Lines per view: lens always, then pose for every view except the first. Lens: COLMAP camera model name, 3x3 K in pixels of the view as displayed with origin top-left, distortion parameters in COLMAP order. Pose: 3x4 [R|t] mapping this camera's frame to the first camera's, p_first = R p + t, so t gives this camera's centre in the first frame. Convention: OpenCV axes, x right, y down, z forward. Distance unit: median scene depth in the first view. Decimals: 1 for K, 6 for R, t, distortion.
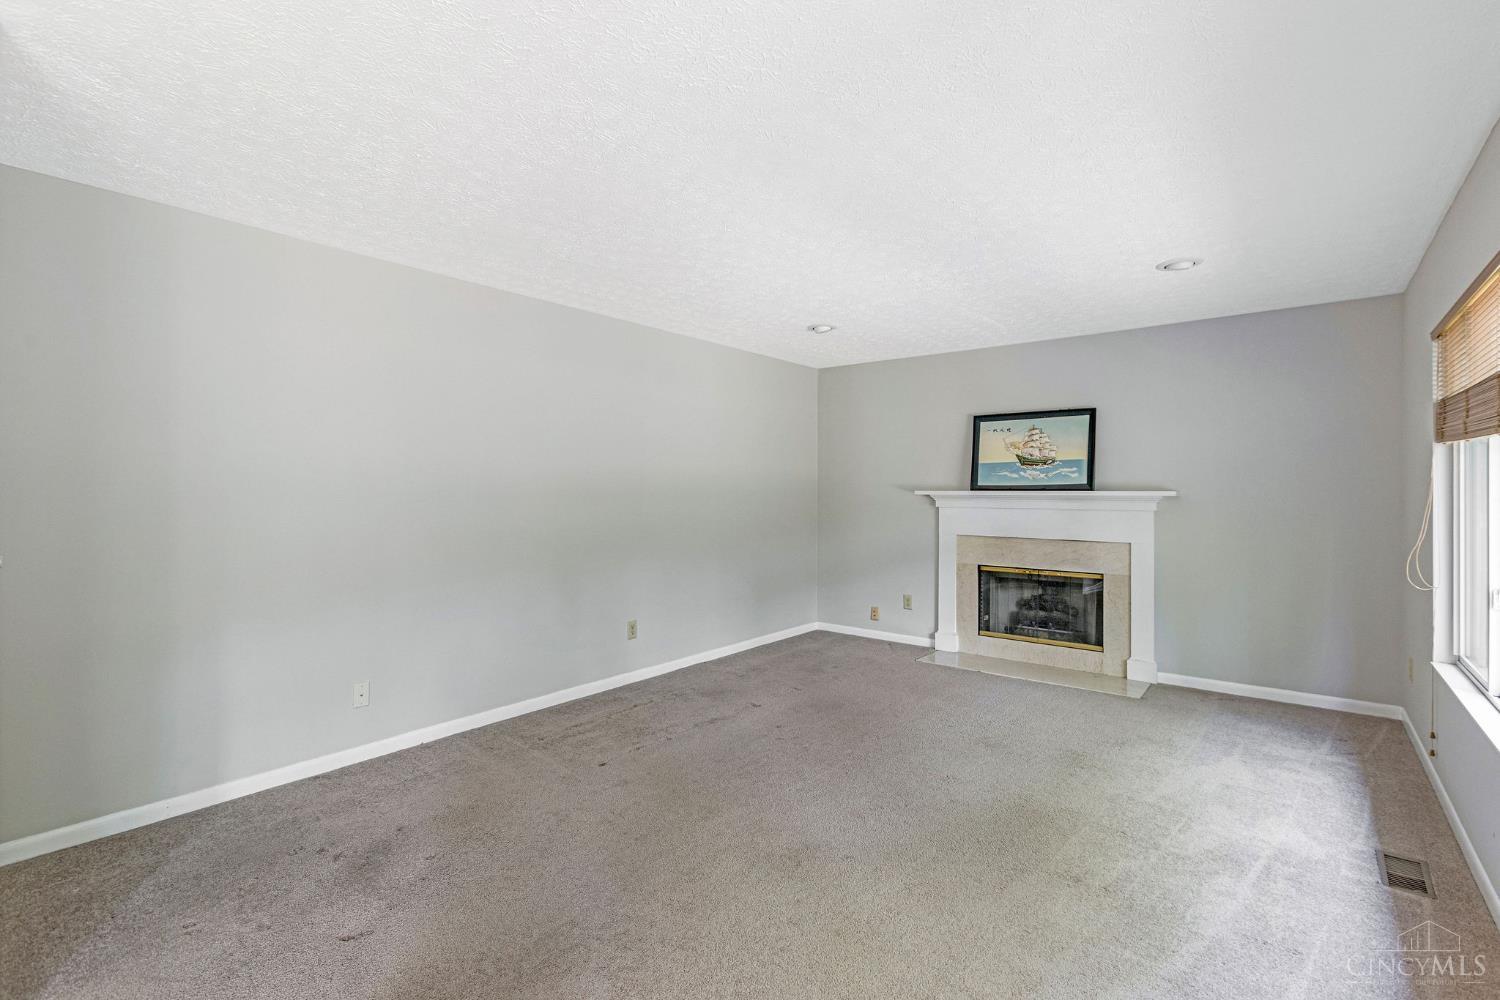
lens RADIAL K [[680.7, 0, 752.2], [0, 680.7, 482.7], [0, 0, 1]] dist [-0.003584, 0.000553]
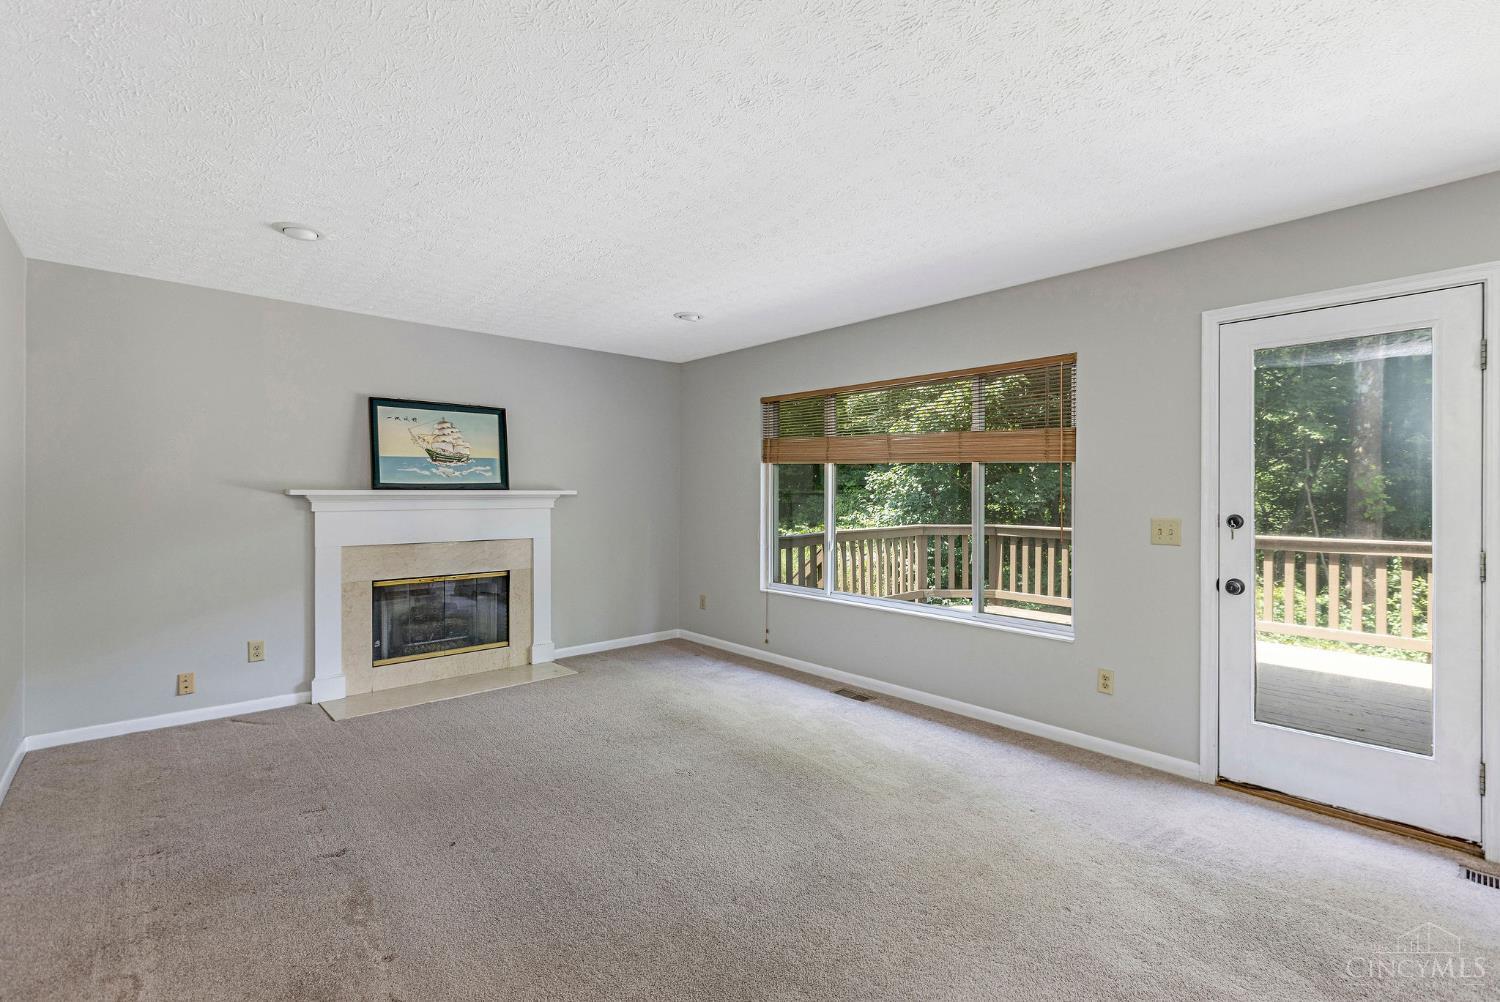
lens RADIAL K [[680.7, 0, 752.2], [0, 680.7, 483.7], [0, 0, 1]] dist [-0.003584, 0.000553]
pose [[0.150547, 0.010228, 0.988550, -0.431082], [-0.011797, 0.999894, -0.008549, 0.006664], [-0.988532, -0.010375, 0.150652, 0.459975]]
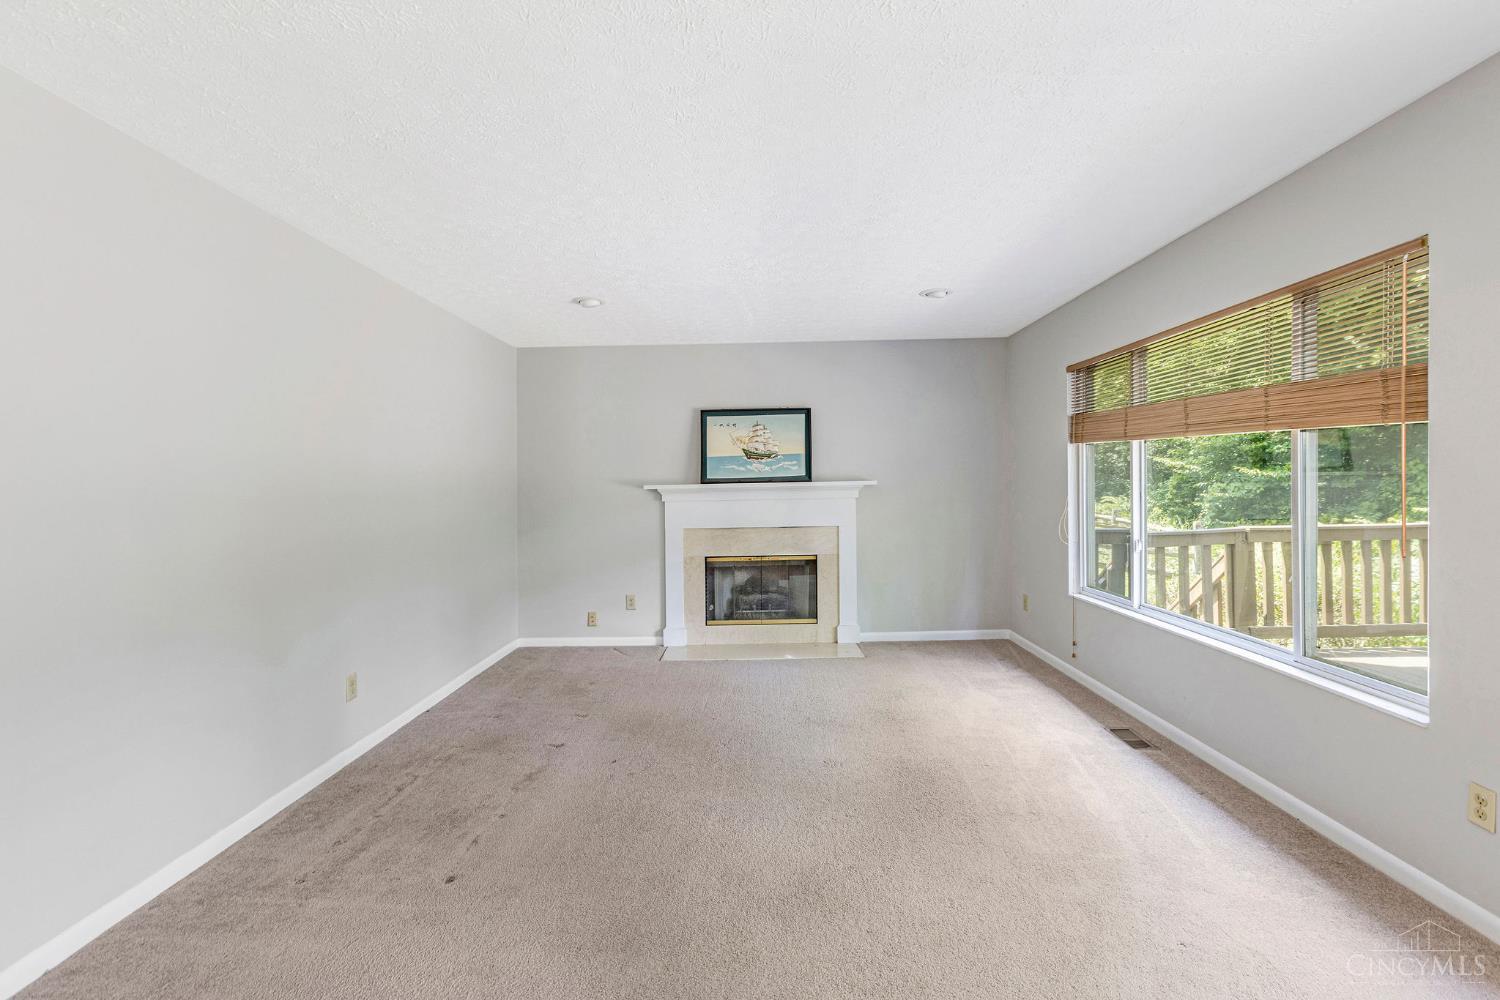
lens RADIAL K [[680.7, 0, 752.2], [0, 680.7, 482.7], [0, 0, 1]] dist [-0.003584, 0.000553]
pose [[0.784998, -0.017082, 0.619263, -0.261302], [0.014918, 0.999851, 0.008671, 0.002313], [-0.619319, 0.002432, 0.785136, 0.166146]]
